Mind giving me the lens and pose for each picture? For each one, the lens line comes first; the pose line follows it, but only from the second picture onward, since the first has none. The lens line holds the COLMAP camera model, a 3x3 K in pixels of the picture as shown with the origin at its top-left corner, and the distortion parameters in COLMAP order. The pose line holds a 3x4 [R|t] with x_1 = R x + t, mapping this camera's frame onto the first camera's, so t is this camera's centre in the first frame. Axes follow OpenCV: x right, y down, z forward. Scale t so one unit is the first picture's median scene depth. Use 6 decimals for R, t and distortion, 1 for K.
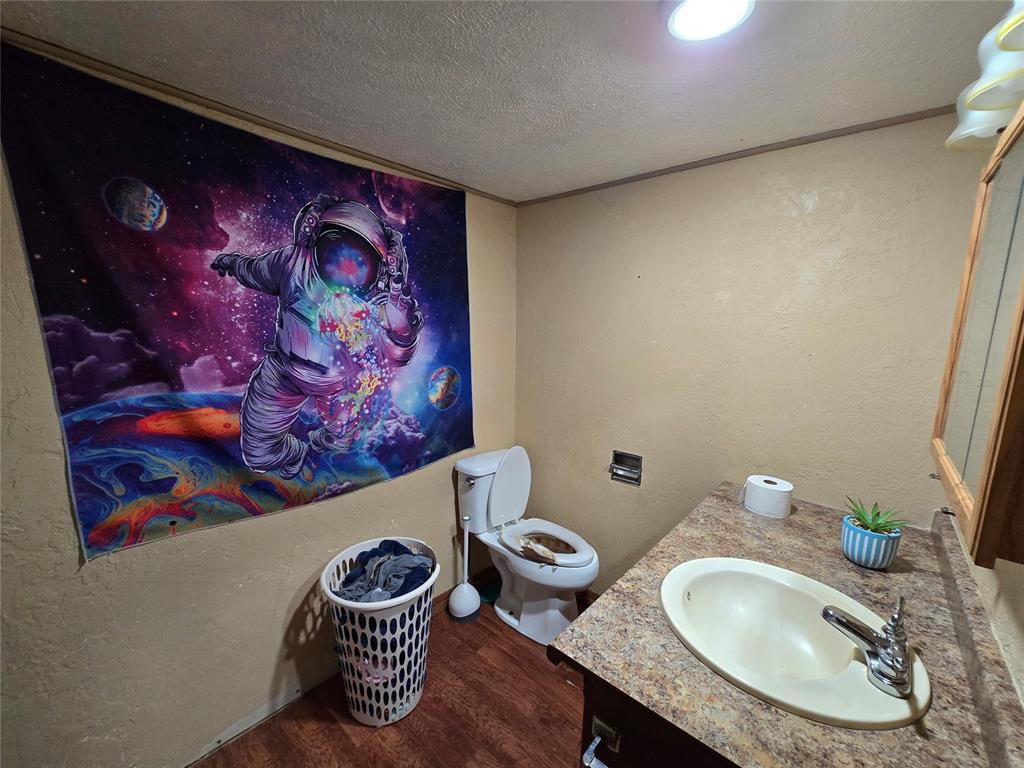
lens RADIAL K [[413.6, 0, 510.9], [0, 413.6, 383.2], [0, 0, 1]] dist [-0.003100, 0.000025]
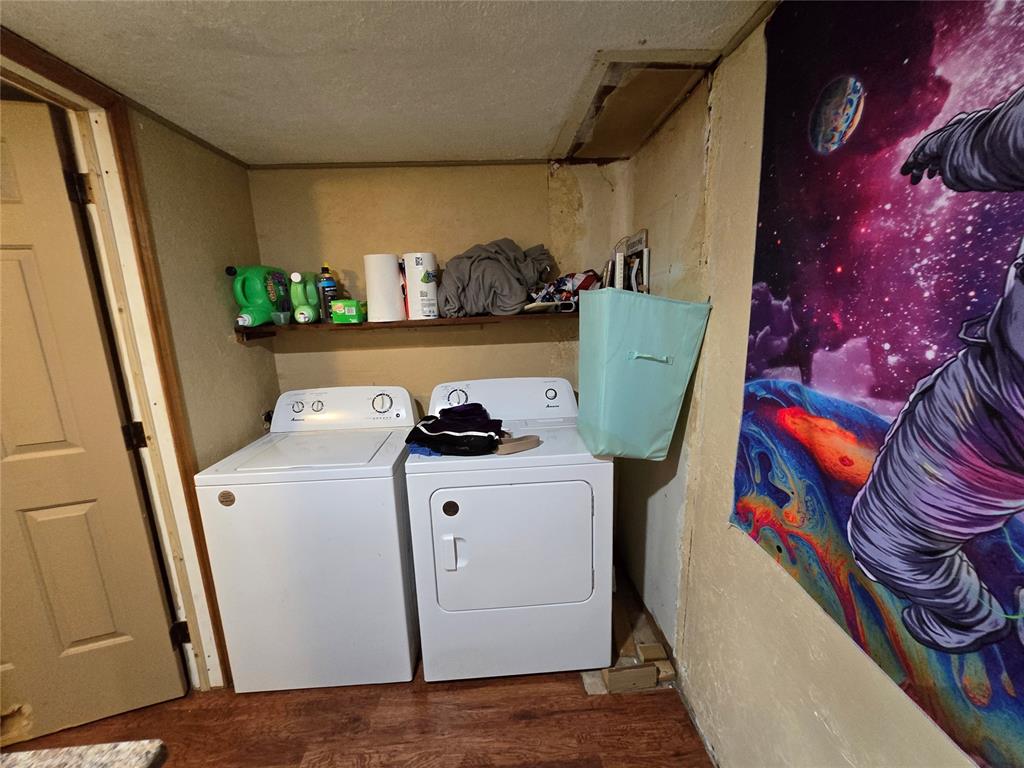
lens RADIAL K [[413.6, 0, 513.9], [0, 413.6, 386.8], [0, 0, 1]] dist [-0.003100, 0.000025]
pose [[-0.708697, 0.135311, -0.692416, 0.028299], [-0.081331, 0.959224, 0.270693, -0.118686], [0.700809, 0.248154, -0.668794, 1.062709]]
